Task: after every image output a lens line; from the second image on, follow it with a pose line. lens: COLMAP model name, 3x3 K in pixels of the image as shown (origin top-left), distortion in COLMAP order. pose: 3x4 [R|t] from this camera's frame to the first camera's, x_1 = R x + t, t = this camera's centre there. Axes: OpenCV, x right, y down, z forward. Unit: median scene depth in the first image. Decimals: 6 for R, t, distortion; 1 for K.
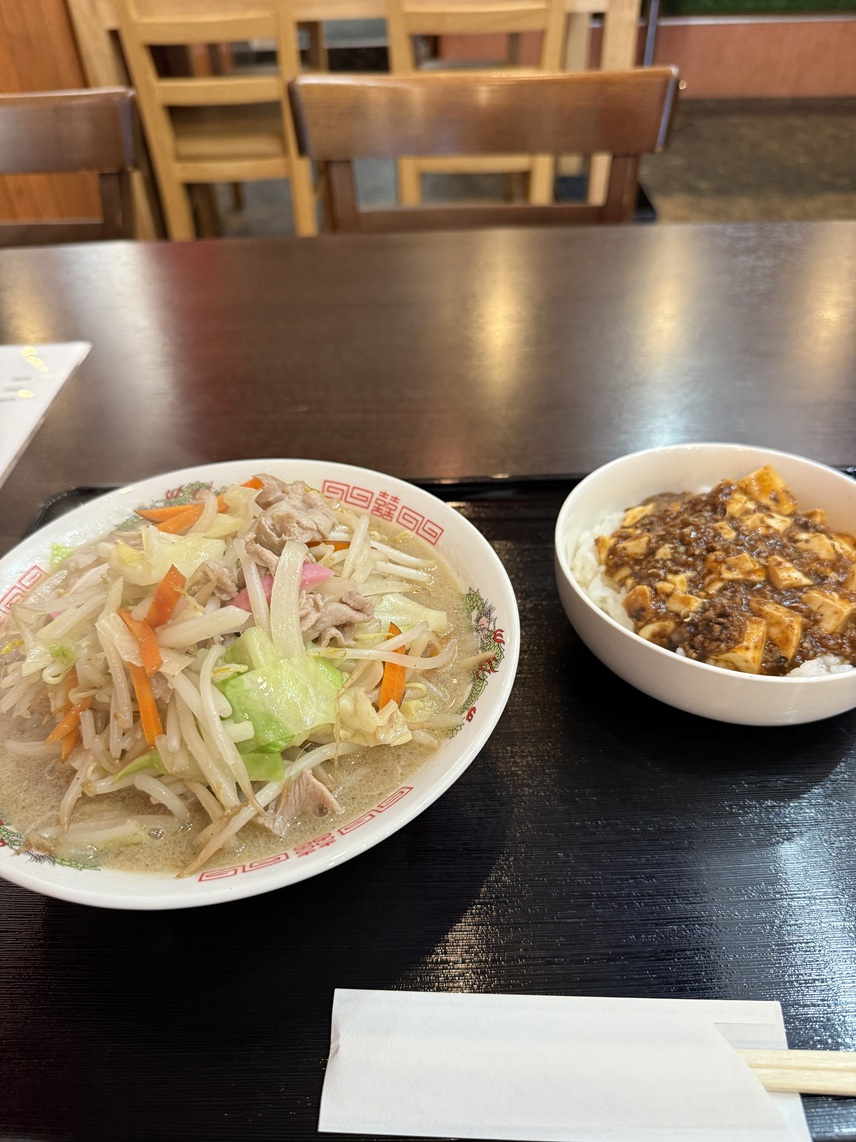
lens RADIAL K [[839.4, 0, 428.0], [0, 839.4, 571.0], [0, 0, 1]] dist [-0.029681, -0.000368]
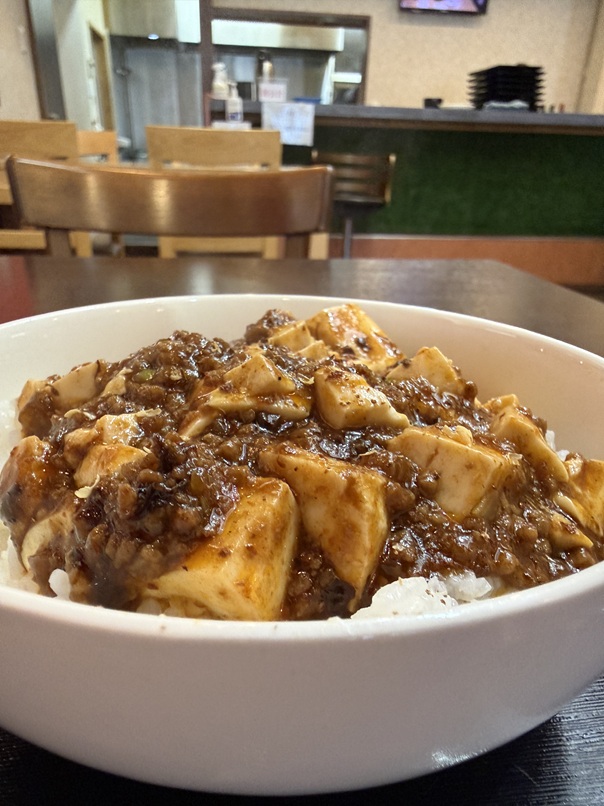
lens RADIAL K [[583.7, 0, 299.5], [0, 583.7, 454.8], [0, 0, 1]] dist [0.000992, -0.003977]
pose [[0.990703, -0.003703, 0.135989, 0.369897], [0.037838, 0.967686, -0.249304, 0.110695], [-0.130671, 0.252132, 0.958830, 0.739094]]
